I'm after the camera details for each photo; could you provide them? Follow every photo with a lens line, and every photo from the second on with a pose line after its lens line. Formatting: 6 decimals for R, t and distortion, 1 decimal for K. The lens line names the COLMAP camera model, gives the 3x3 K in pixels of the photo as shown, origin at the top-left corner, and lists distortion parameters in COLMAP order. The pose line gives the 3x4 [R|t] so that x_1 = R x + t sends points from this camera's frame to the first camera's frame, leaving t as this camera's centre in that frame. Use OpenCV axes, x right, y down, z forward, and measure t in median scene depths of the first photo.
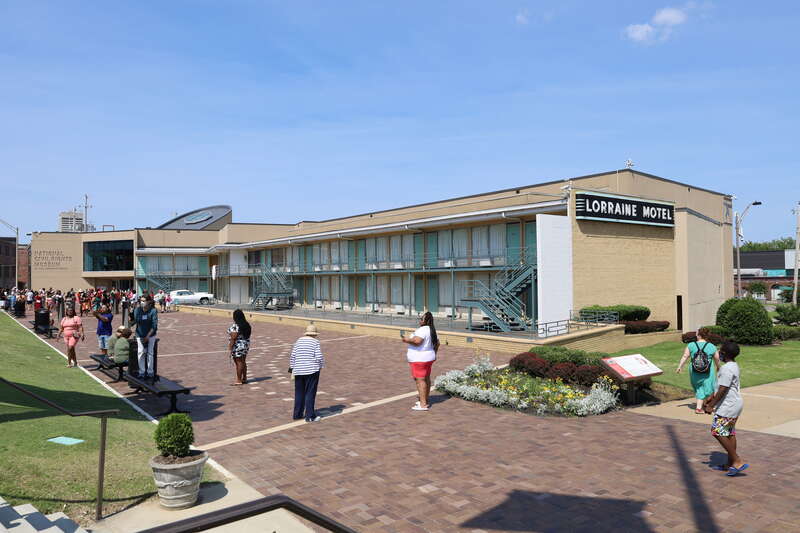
lens RADIAL K [[607.1, 0, 400.6], [0, 607.1, 265.0], [0, 0, 1]] dist [0.049534, 0.001661]
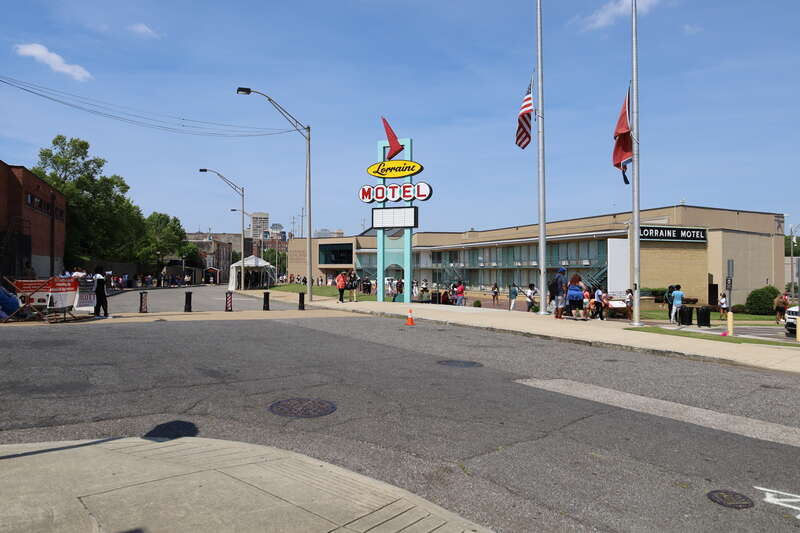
lens RADIAL K [[551.0, 0, 395.7], [0, 551.0, 265.9], [0, 0, 1]] dist [0.001832, 0.000428]
pose [[0.964950, 0.006907, -0.262343, 0.028579], [-0.003019, 0.999880, 0.015222, -0.016343], [0.262416, -0.013896, 0.964855, -0.583454]]
